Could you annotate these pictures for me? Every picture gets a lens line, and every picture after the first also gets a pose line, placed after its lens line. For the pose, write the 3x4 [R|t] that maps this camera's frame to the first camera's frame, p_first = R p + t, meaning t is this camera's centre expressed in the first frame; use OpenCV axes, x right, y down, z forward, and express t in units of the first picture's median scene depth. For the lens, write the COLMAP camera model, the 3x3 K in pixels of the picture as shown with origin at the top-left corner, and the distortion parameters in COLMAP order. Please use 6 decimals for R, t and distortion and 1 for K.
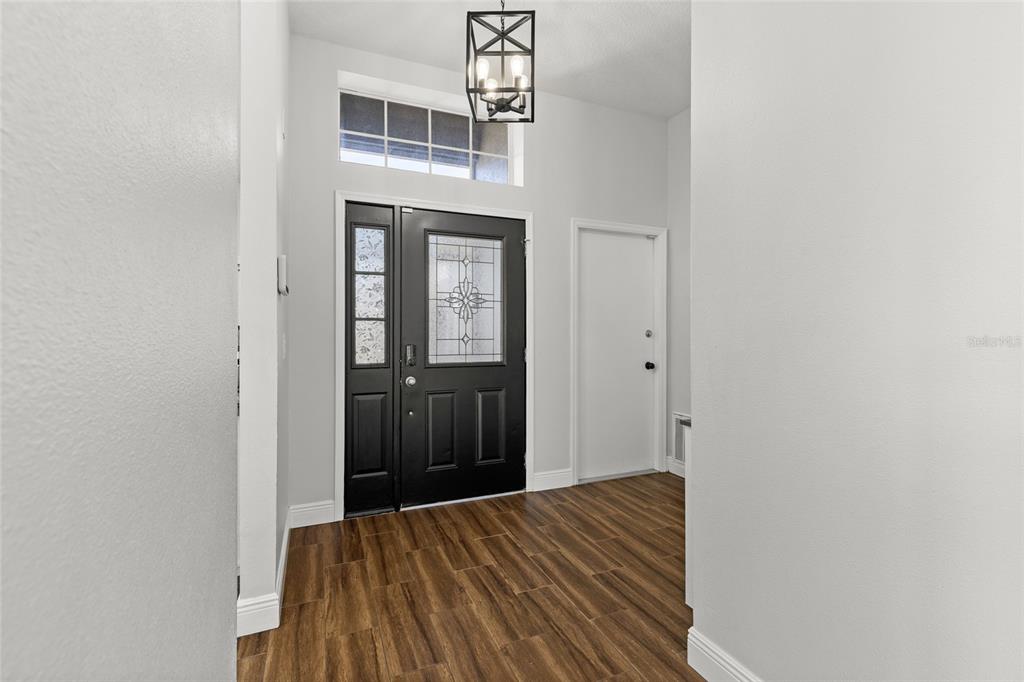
lens RADIAL K [[460.2, 0, 519.6], [0, 460.2, 331.8], [0, 0, 1]] dist [0.008300, -0.000096]
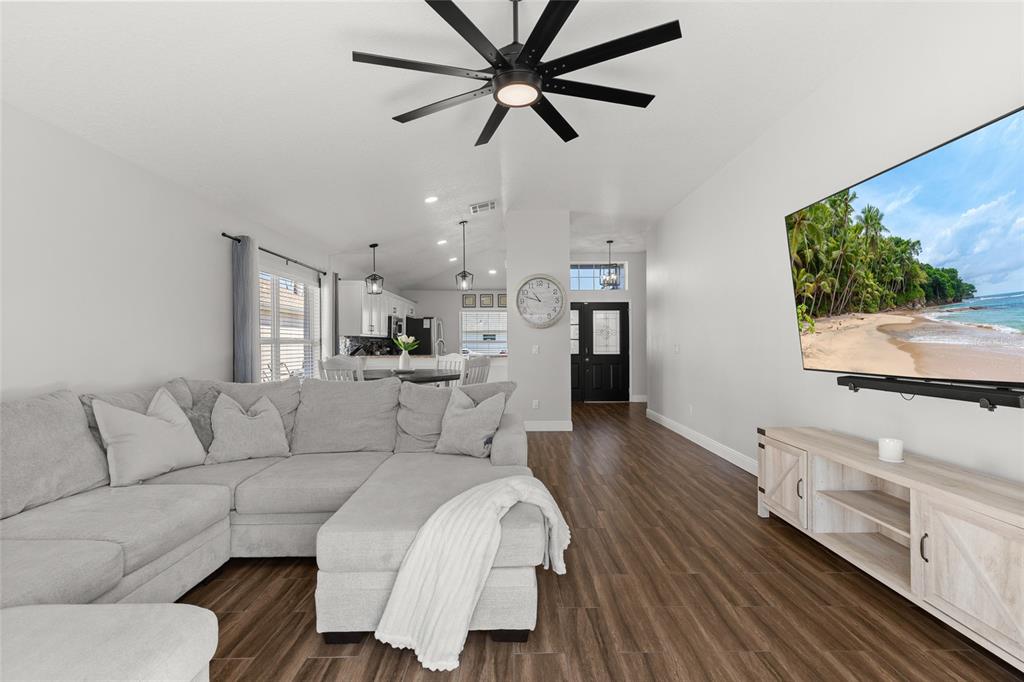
lens RADIAL K [[460.2, 0, 513.2], [0, 460.2, 341.4], [0, 0, 1]] dist [0.008300, -0.000096]
pose [[0.915456, -0.002664, -0.402409, 0.534887], [0.004413, 0.999984, 0.003419, -0.026483], [0.402393, -0.004906, 0.915454, -1.960616]]
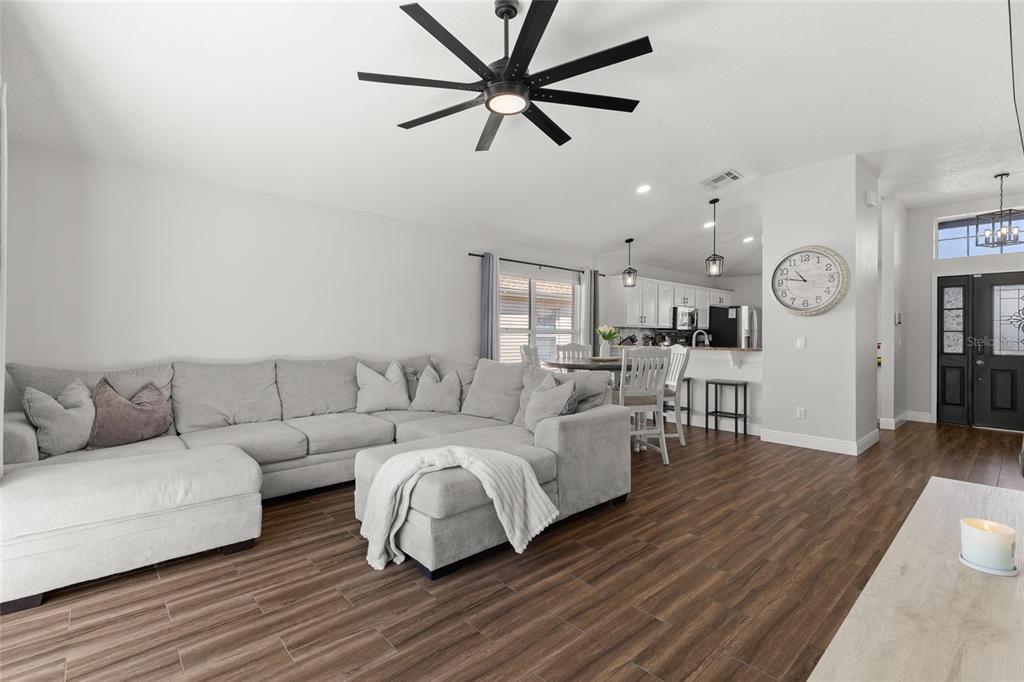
lens RADIAL K [[460.2, 0, 513.4], [0, 460.2, 332.3], [0, 0, 1]] dist [0.008300, -0.000096]
pose [[0.314888, -0.000602, -0.949129, 1.019908], [-0.001425, 0.999998, -0.001108, -0.017242], [0.949128, 0.001702, 0.314886, -1.517861]]
